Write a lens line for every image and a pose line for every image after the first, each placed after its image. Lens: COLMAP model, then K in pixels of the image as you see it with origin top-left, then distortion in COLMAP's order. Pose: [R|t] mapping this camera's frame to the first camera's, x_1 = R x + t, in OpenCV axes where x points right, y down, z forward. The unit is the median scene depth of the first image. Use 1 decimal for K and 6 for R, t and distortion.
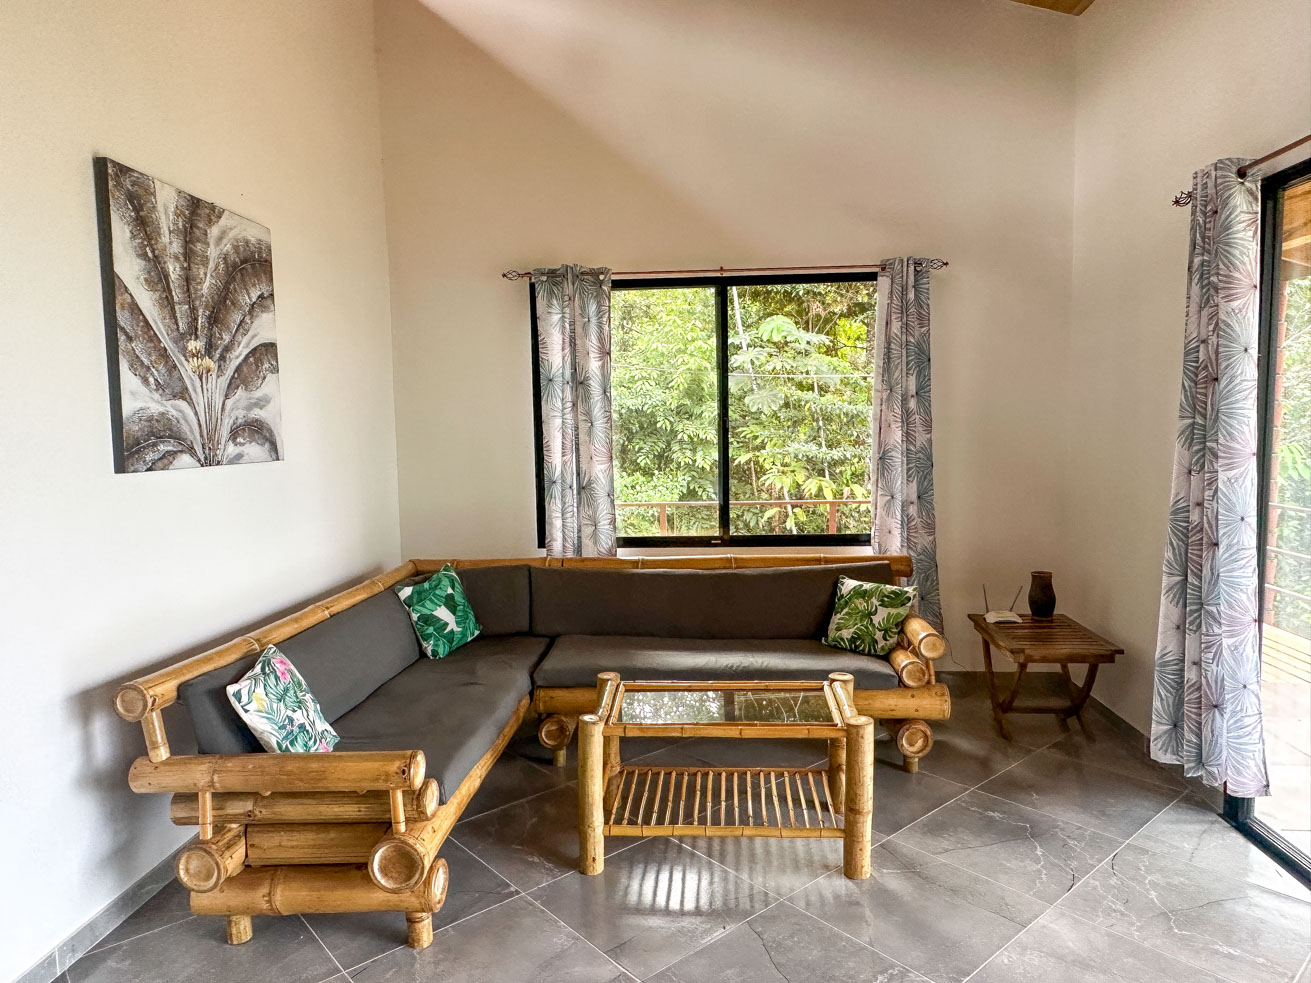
lens RADIAL K [[851.1, 0, 661.8], [0, 851.1, 488.5], [0, 0, 1]] dist [0.006477, 0.000479]
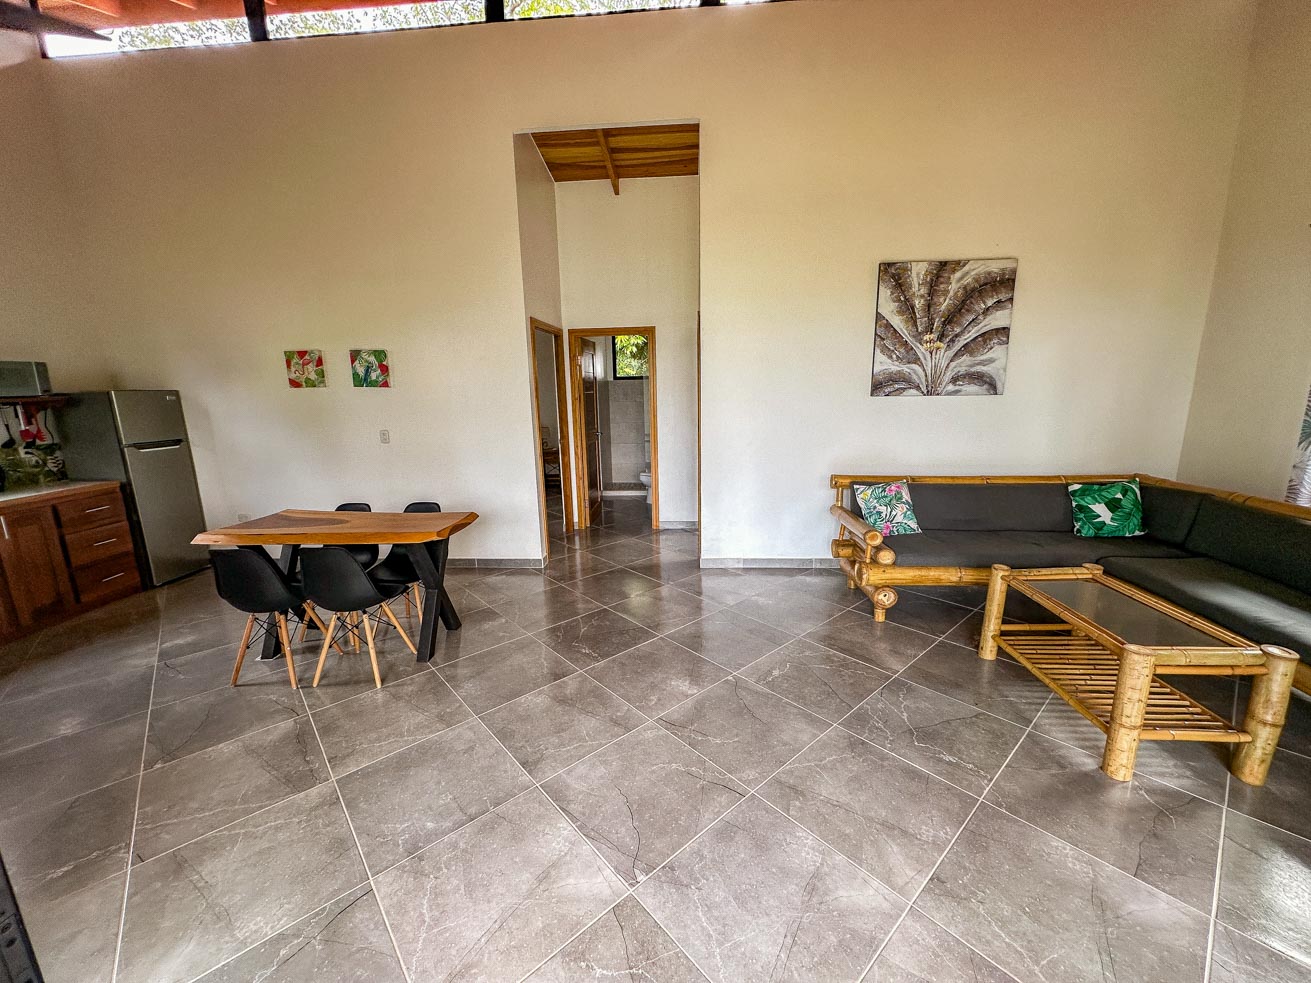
lens RADIAL K [[525.1, 0, 655.9], [0, 525.1, 493.3], [0, 0, 1]] dist [-0.000383, 0.000213]
pose [[0.005521, 0.221087, -0.975238, 0.803173], [-0.060068, 0.973565, 0.220368, -0.037264], [0.998179, 0.057364, 0.018655, 0.324521]]
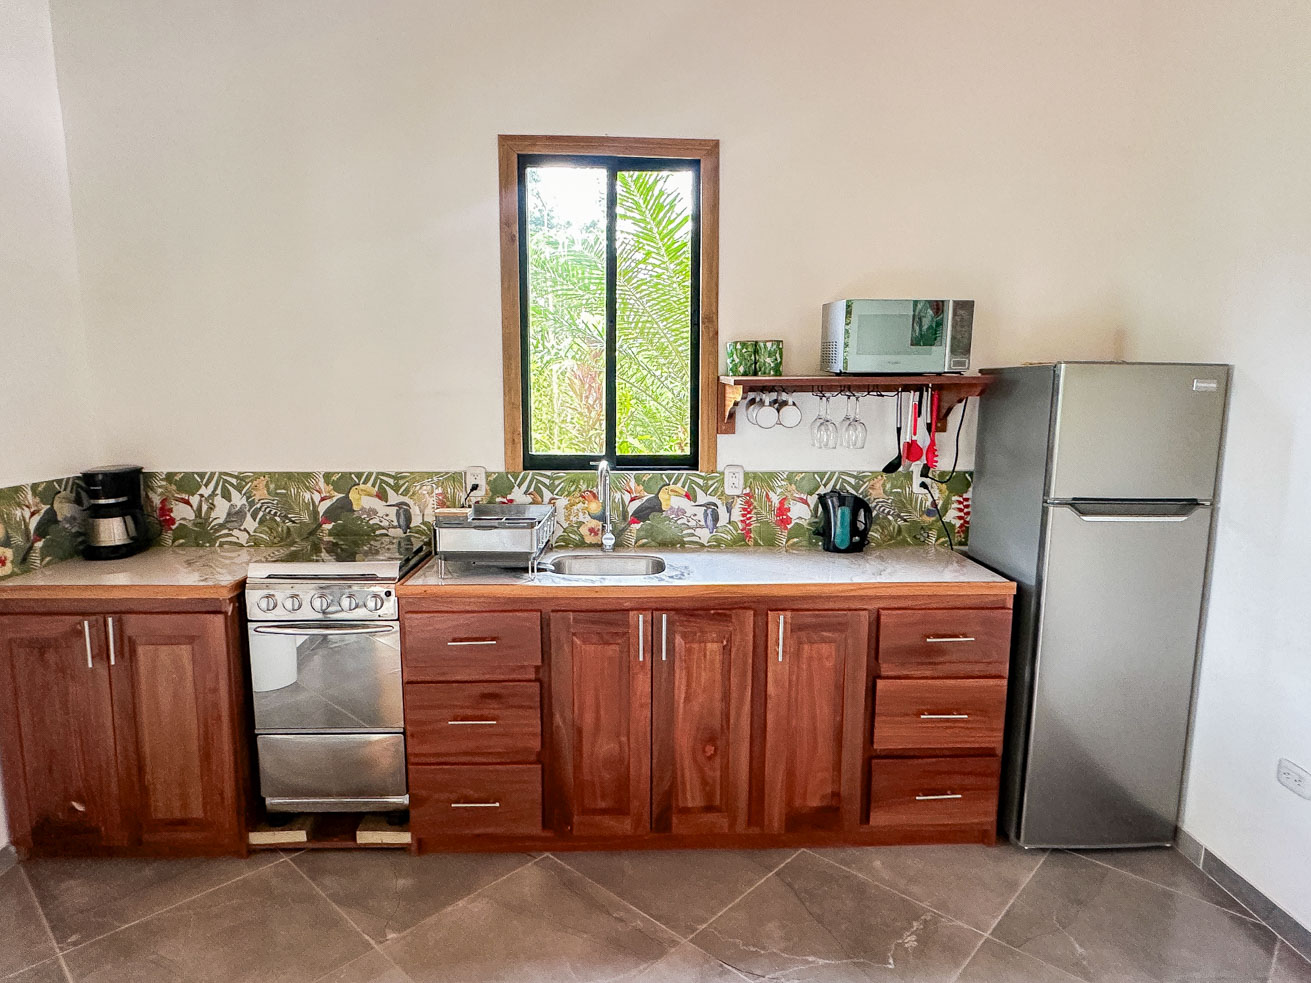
lens RADIAL K [[777.8, 0, 647.0], [0, 777.8, 498.5], [0, 0, 1]] dist [-0.003666, -0.000924]
pose [[-0.995355, 0.033020, -0.090433, -0.044961], [0.011697, 0.973860, 0.226847, 0.034556], [0.095559, 0.224735, -0.969723, -0.277818]]
